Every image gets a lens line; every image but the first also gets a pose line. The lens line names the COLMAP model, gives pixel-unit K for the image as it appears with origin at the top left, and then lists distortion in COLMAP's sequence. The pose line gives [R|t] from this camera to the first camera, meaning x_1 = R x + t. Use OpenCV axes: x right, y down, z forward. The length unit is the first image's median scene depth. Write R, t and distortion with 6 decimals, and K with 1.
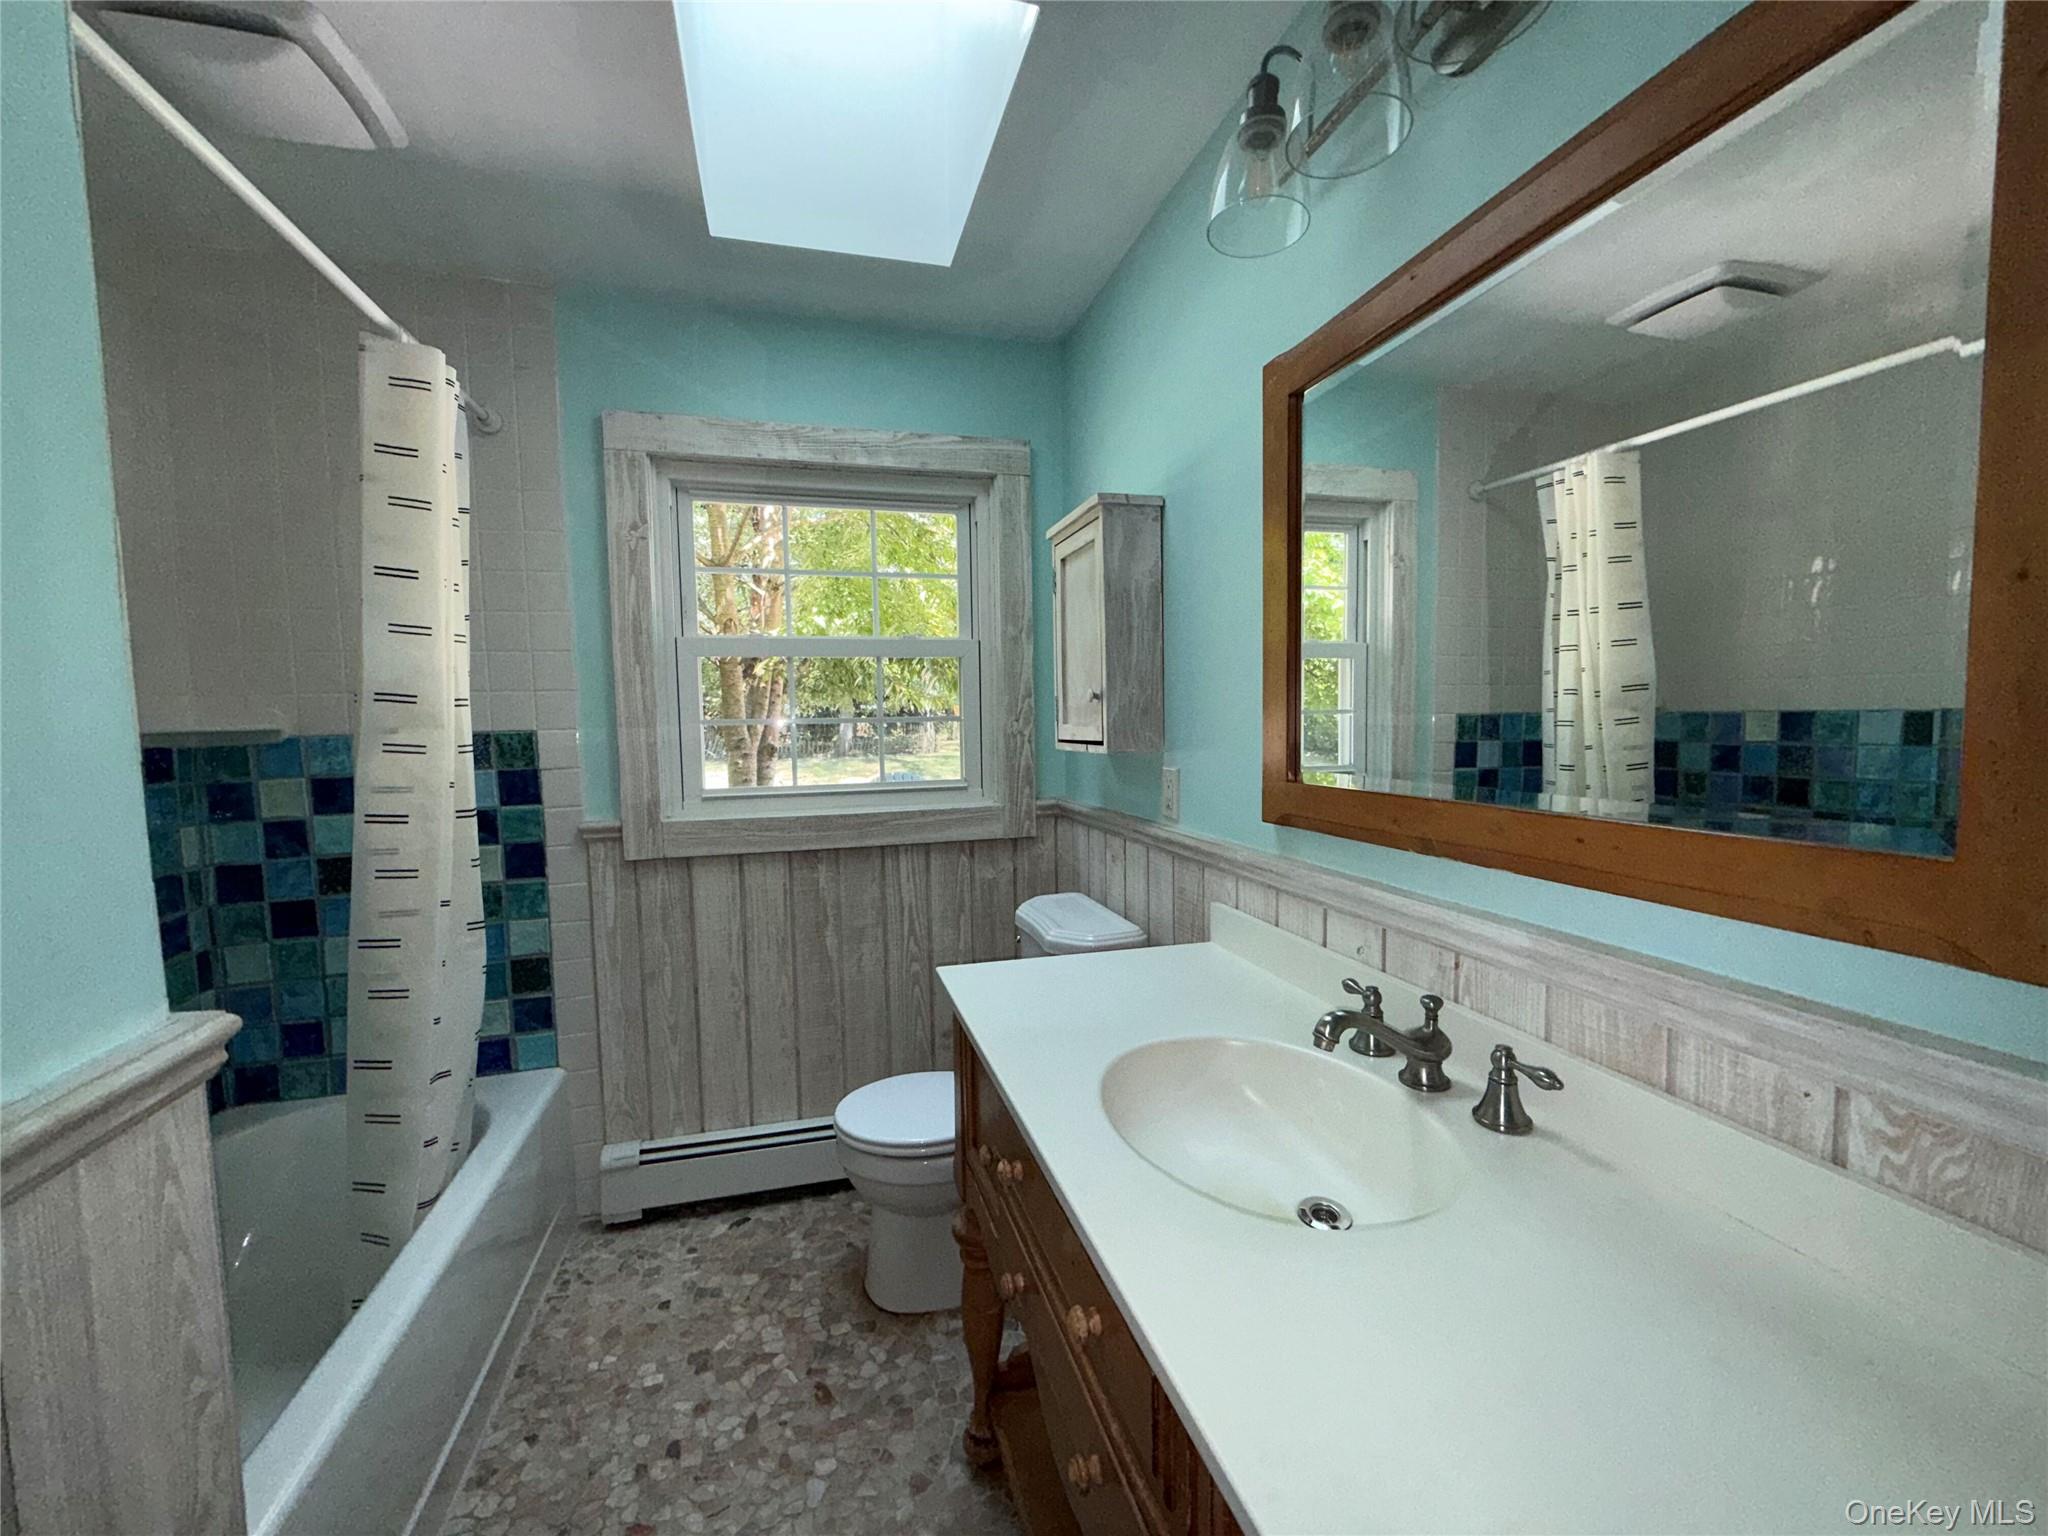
lens RADIAL K [[815.6, 0, 1018.6], [0, 815.6, 767.2], [0, 0, 1]] dist [0.001681, 0.000179]
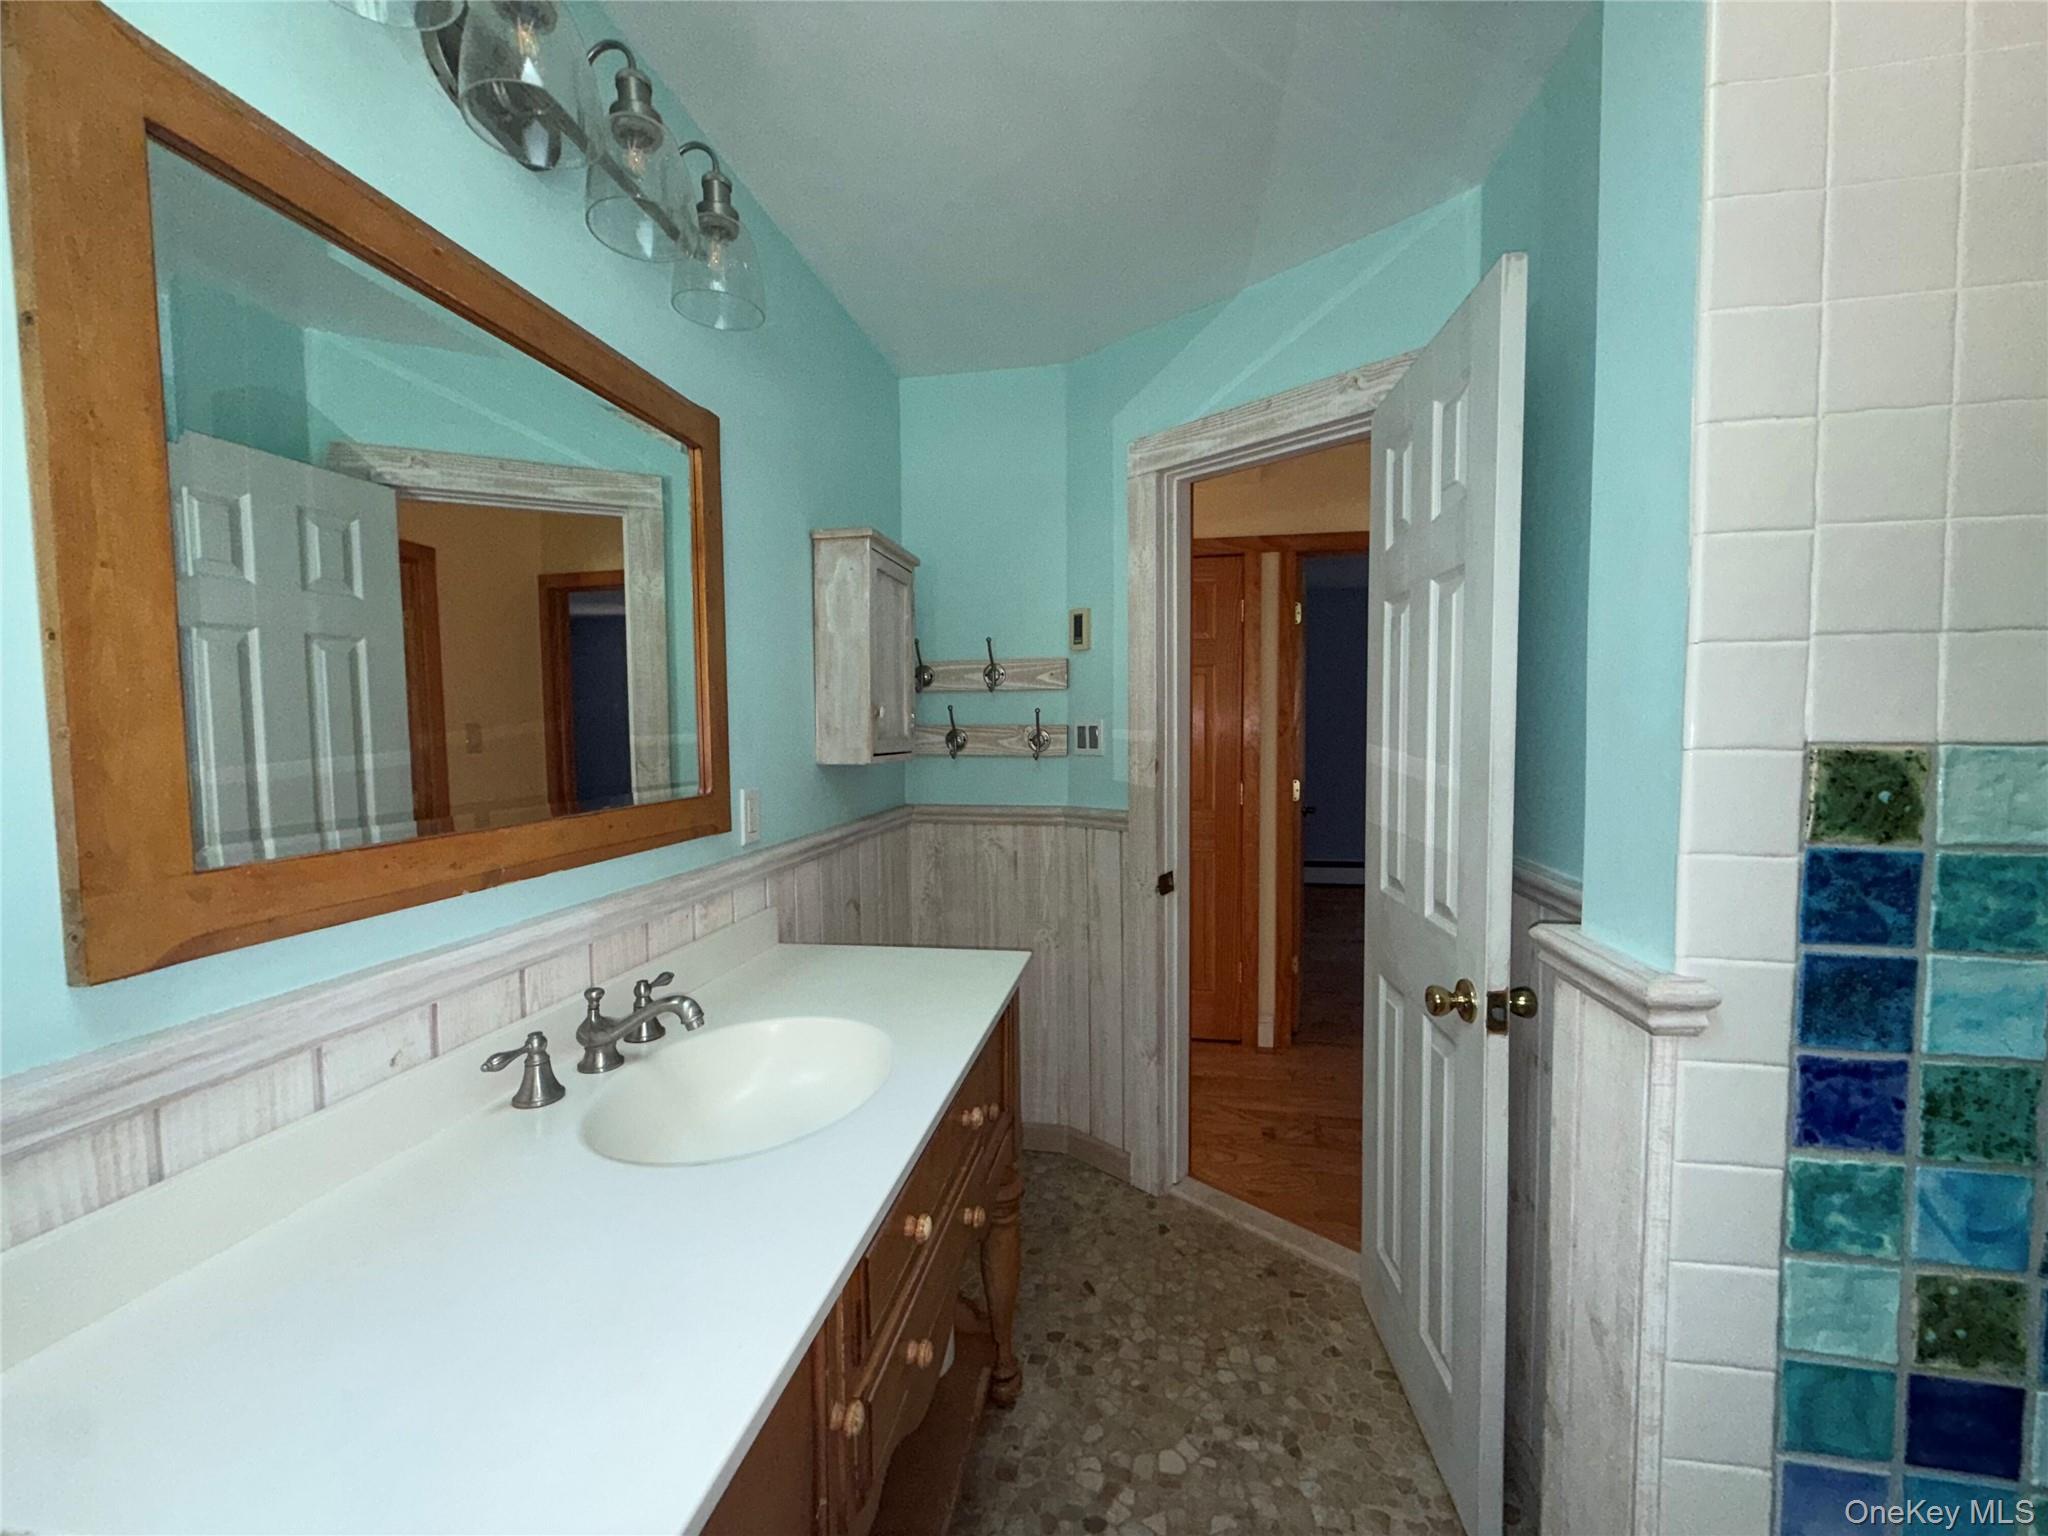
lens RADIAL K [[815.6, 0, 1023.7], [0, 815.6, 769.4], [0, 0, 1]] dist [0.001681, 0.000179]
pose [[-0.902184, 0.001524, 0.431349, -0.424911], [0.049951, 0.993635, 0.100965, -0.085528], [-0.428449, 0.112636, -0.896518, 1.423644]]
